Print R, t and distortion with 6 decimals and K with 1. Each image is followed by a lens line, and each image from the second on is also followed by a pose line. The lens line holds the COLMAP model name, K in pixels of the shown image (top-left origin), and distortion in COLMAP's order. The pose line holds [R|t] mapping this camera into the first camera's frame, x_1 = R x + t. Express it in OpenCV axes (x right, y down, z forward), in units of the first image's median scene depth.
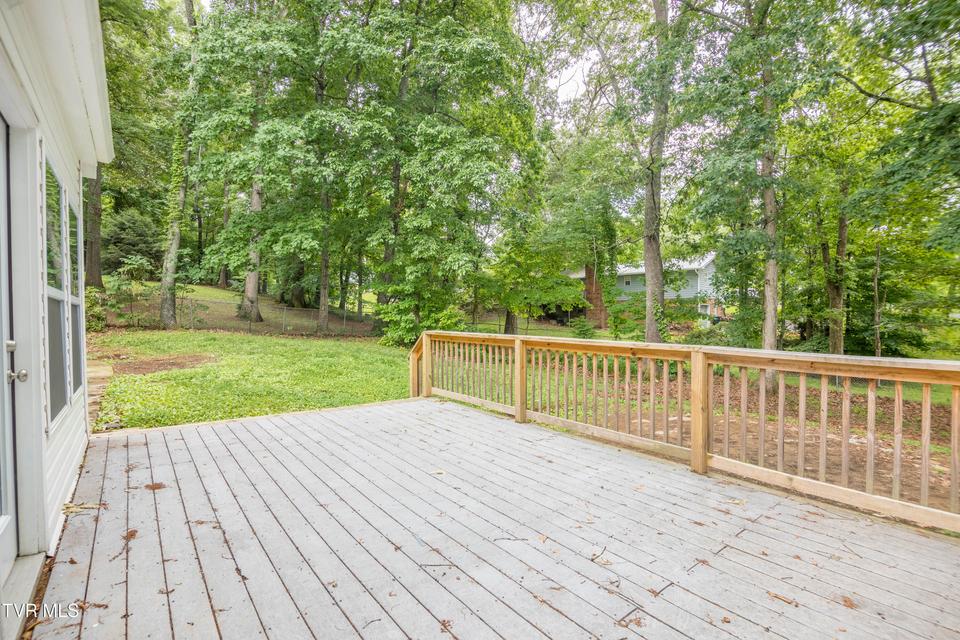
lens RADIAL K [[447.8, 0, 479.2], [0, 447.8, 323.4], [0, 0, 1]] dist [-0.002146, -0.002543]
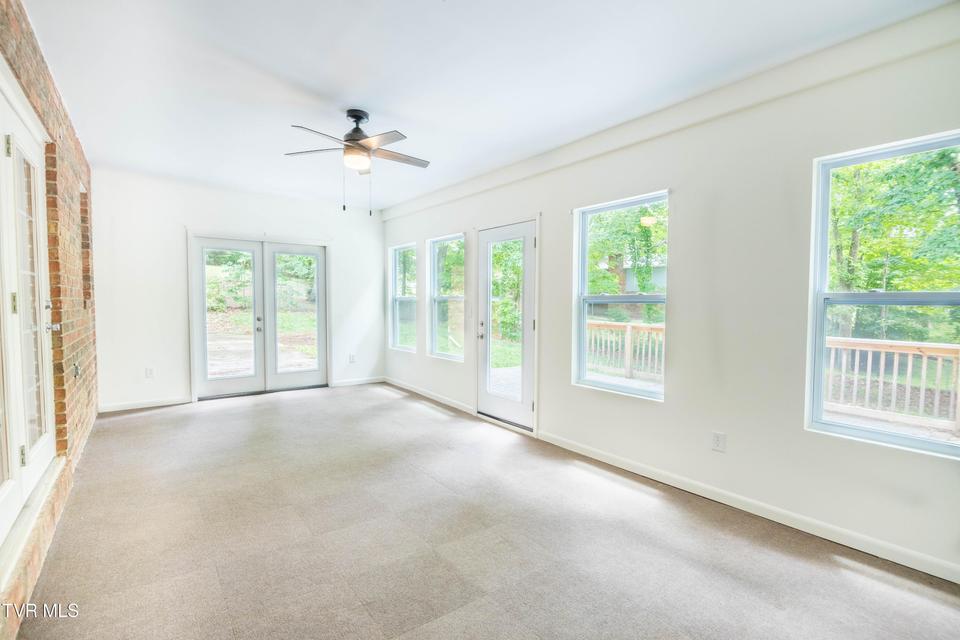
lens RADIAL K [[447.8, 0, 480.1], [0, 447.8, 324.3], [0, 0, 1]] dist [-0.002146, -0.002543]
pose [[0.999575, 0.021232, -0.019952, -0.124344], [-0.020553, 0.999223, 0.033634, -0.003489], [0.020651, -0.033210, 0.999235, -0.183818]]
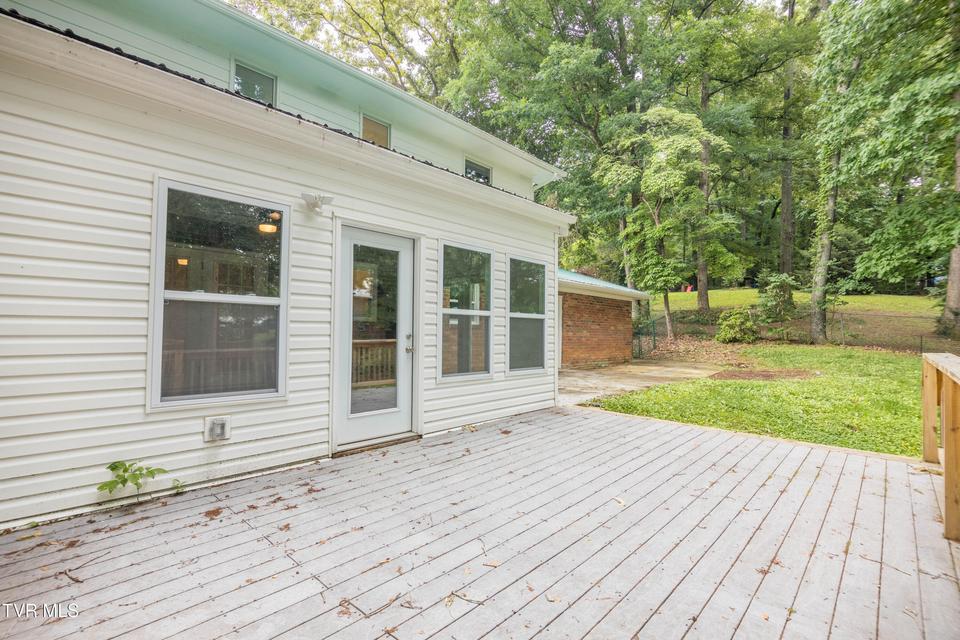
lens RADIAL K [[447.8, 0, 485.6], [0, 447.8, 320.1], [0, 0, 1]] dist [-0.002146, -0.002543]
pose [[0.168771, -0.013672, -0.985560, 0.158575], [-0.028802, 0.999408, -0.018796, 0.000096], [0.985234, 0.031558, 0.168278, 0.123871]]
